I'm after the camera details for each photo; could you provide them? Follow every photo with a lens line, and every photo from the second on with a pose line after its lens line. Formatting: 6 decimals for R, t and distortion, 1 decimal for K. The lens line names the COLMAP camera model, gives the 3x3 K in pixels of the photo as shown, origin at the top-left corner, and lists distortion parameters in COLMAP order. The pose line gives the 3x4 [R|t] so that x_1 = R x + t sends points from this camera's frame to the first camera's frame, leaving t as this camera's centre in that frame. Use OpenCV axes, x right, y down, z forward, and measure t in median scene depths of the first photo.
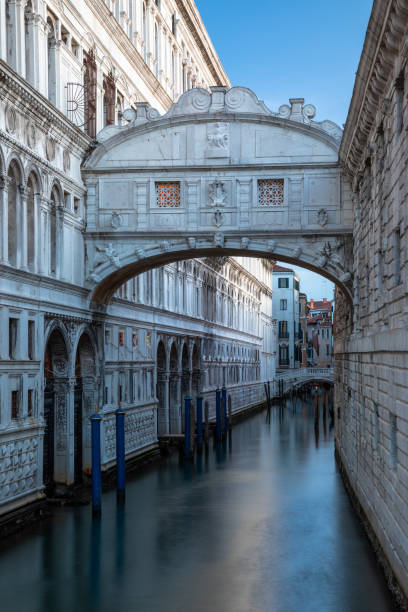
lens RADIAL K [[1078.3, 0, 195.9], [0, 1078.3, 308.0], [0, 0, 1]] dist [0.305519, 0.057366]
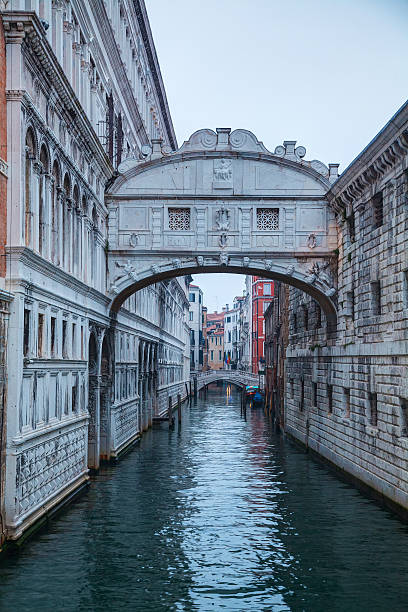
lens RADIAL K [[921.1, 0, 202.7], [0, 921.1, 314.0], [0, 0, 1]] dist [0.199550, -0.018454]
pose [[0.993235, 0.012403, 0.115457, -0.115472], [-0.011787, 0.999912, -0.006015, 0.002985], [-0.115521, 0.004613, 0.993294, 0.011462]]
